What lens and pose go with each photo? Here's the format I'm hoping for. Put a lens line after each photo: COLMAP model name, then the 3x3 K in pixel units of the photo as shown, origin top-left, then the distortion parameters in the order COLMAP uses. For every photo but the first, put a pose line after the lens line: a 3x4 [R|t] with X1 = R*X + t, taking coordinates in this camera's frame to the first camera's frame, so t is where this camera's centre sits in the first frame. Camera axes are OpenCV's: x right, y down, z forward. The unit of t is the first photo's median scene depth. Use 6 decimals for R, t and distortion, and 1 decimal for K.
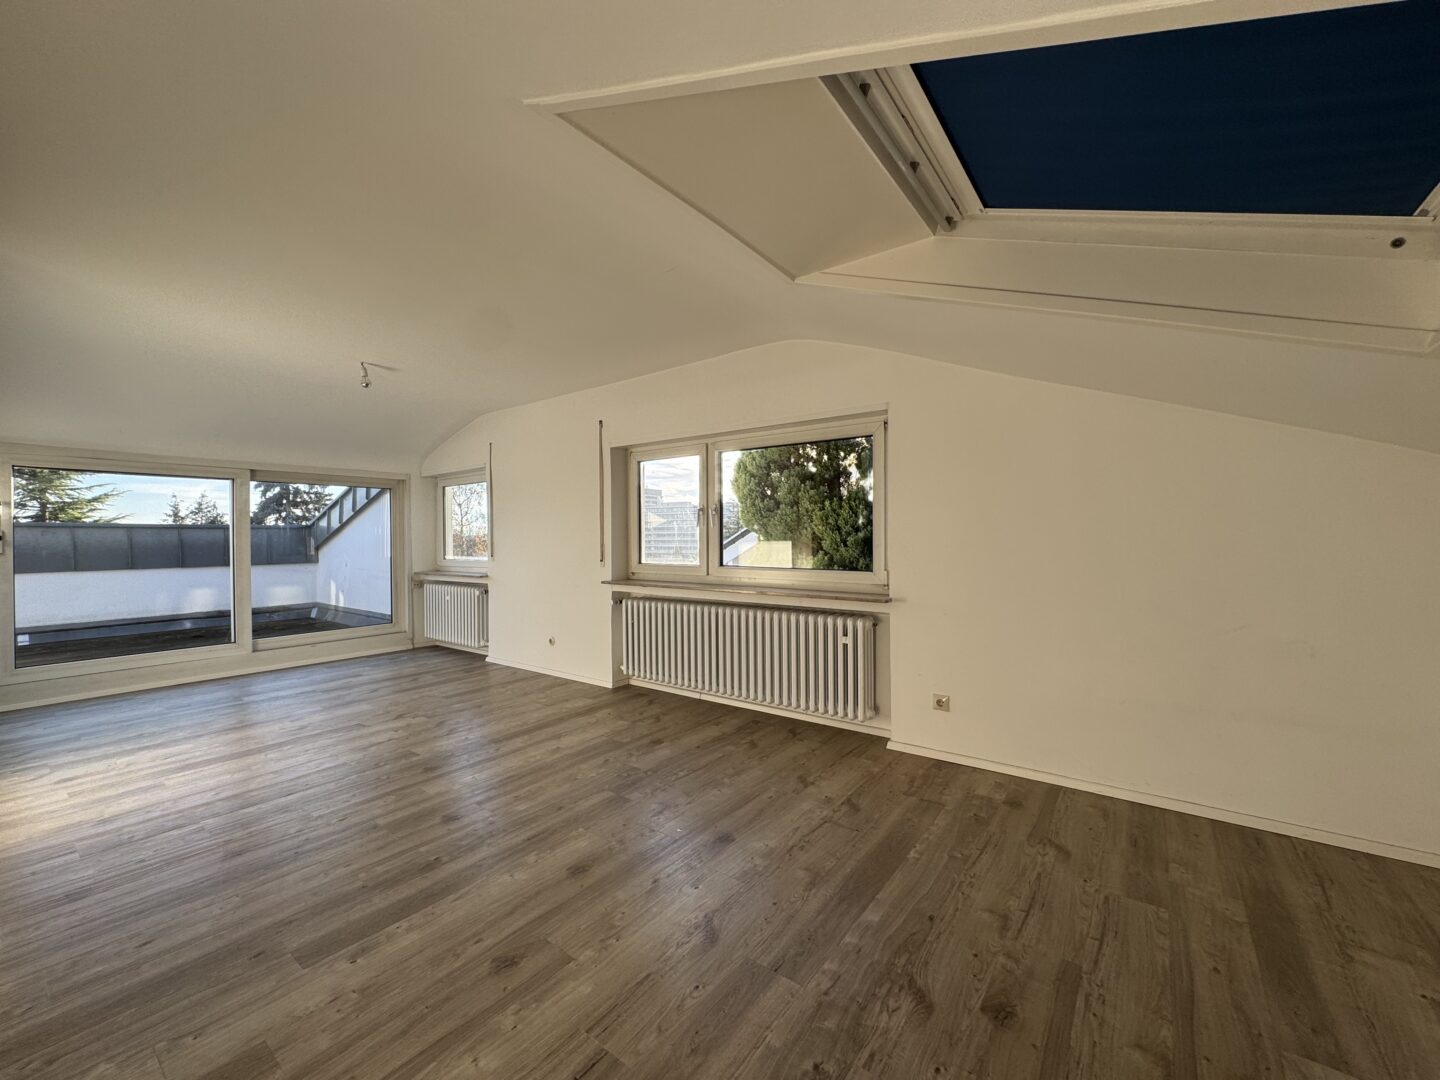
lens RADIAL K [[572.5, 0, 717.3], [0, 572.5, 541.7], [0, 0, 1]] dist [-0.002841, 0.000404]
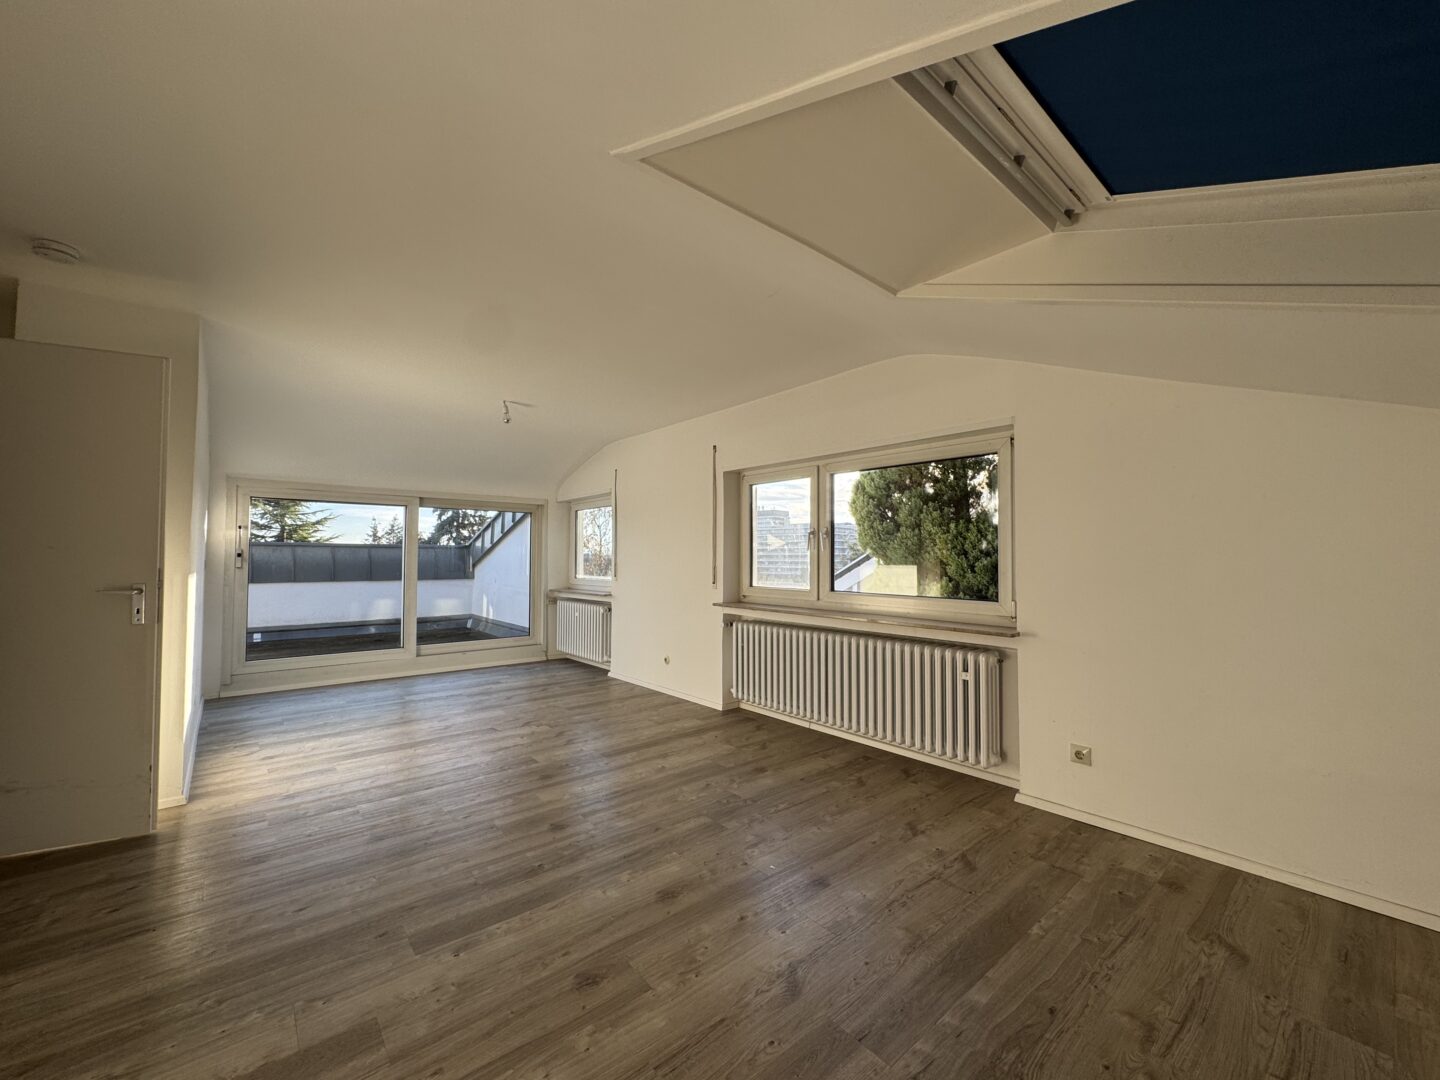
lens RADIAL K [[572.5, 0, 717.3], [0, 572.5, 541.7], [0, 0, 1]] dist [-0.002841, 0.000404]
pose [[0.975732, 0.004655, -0.218918, 0.037384], [-0.012728, 0.999289, -0.035477, -0.005501], [0.218598, 0.037402, 0.975098, 0.014471]]
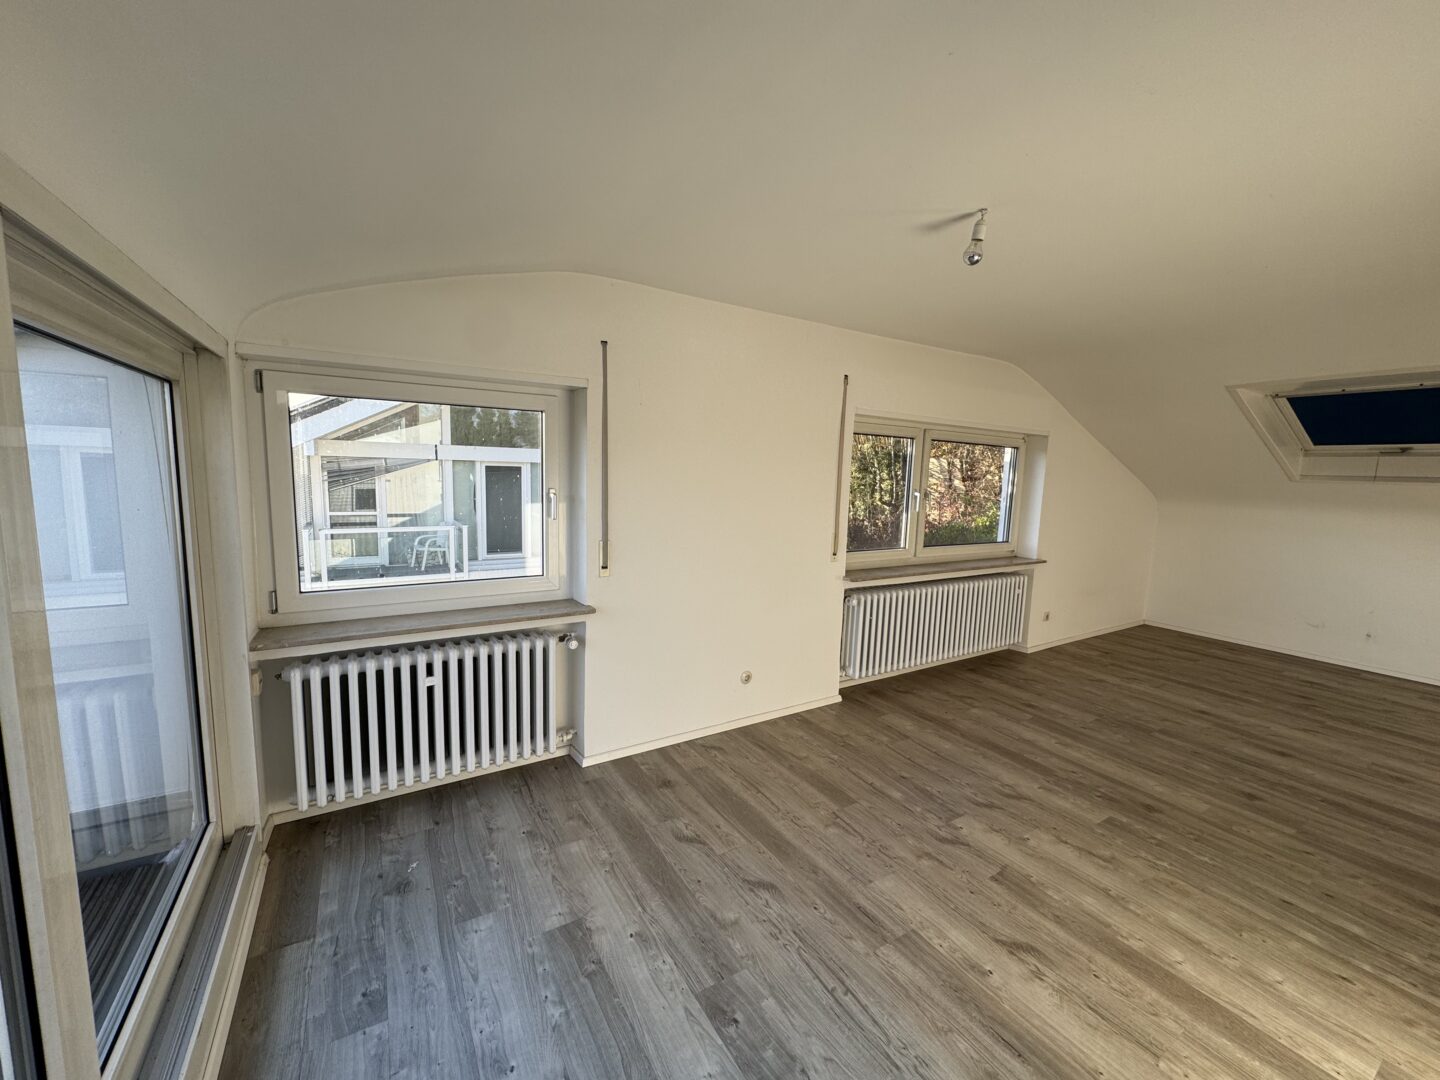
lens RADIAL K [[572.5, 0, 717.3], [0, 572.5, 541.7], [0, 0, 1]] dist [-0.002841, 0.000404]
pose [[0.362614, -0.098670, 0.926702, -1.464205], [-0.027136, 0.992840, 0.116330, -0.106229], [-0.931544, -0.067330, 0.357340, 1.268004]]
